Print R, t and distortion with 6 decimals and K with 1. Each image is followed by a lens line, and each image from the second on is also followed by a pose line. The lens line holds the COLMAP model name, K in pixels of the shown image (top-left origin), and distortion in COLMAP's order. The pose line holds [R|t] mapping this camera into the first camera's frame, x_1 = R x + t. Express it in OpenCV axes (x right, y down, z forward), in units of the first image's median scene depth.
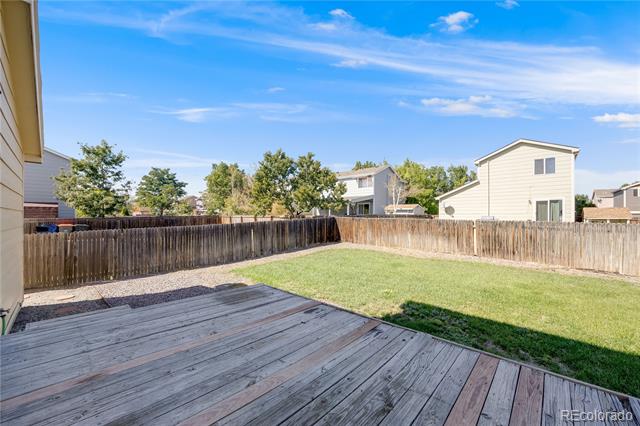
lens RADIAL K [[251.4, 0, 318.2], [0, 251.4, 216.0], [0, 0, 1]] dist [-0.001102, 0.000289]
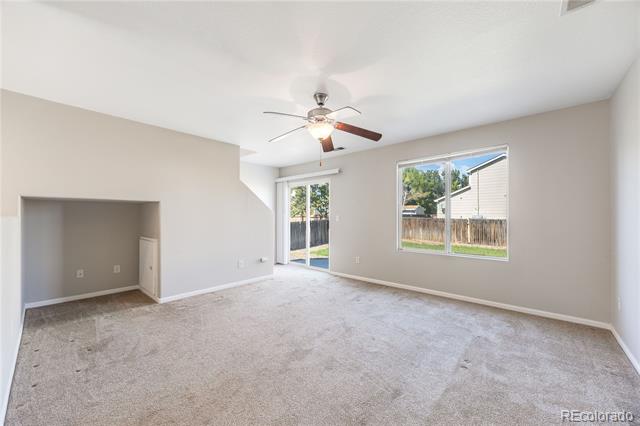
lens RADIAL K [[246.1, 0, 320.0], [0, 246.1, 216.3], [0, 0, 1]] dist [0.000410, 0.000039]
pose [[0.999702, -0.001026, 0.024409, -0.123132], [0.000920, 0.999990, 0.004336, -0.002383], [-0.024414, -0.004312, 0.999693, -0.182441]]
